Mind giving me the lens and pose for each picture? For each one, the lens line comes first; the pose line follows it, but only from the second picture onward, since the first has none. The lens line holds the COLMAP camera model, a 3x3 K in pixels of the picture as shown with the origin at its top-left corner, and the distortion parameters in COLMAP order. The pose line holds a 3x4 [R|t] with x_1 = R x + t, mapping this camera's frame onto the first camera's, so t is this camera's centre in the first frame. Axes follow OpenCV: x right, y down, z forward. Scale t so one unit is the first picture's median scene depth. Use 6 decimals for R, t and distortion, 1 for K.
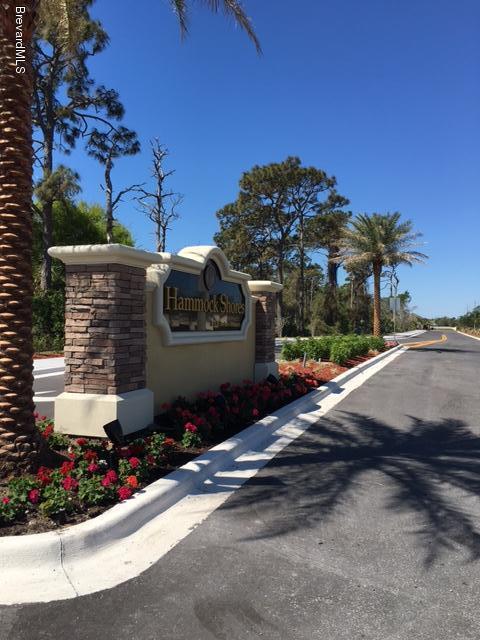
lens RADIAL K [[538.9, 0, 241.3], [0, 538.9, 317.2], [0, 0, 1]] dist [0.033226, -0.003668]
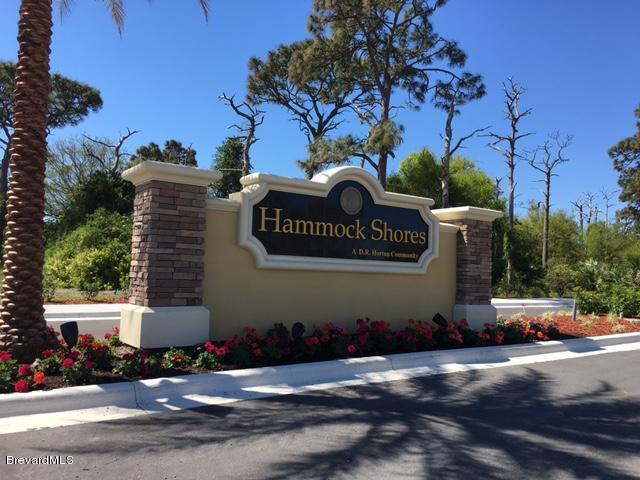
lens RADIAL K [[538.9, 0, 319.9], [0, 538.9, 243.4], [0, 0, 1]] dist [0.033226, -0.003668]
pose [[0.821835, -0.017177, -0.569467, 0.120543], [-0.016596, 0.998399, -0.054066, 0.014154], [0.569484, 0.053884, 0.820234, 0.065030]]
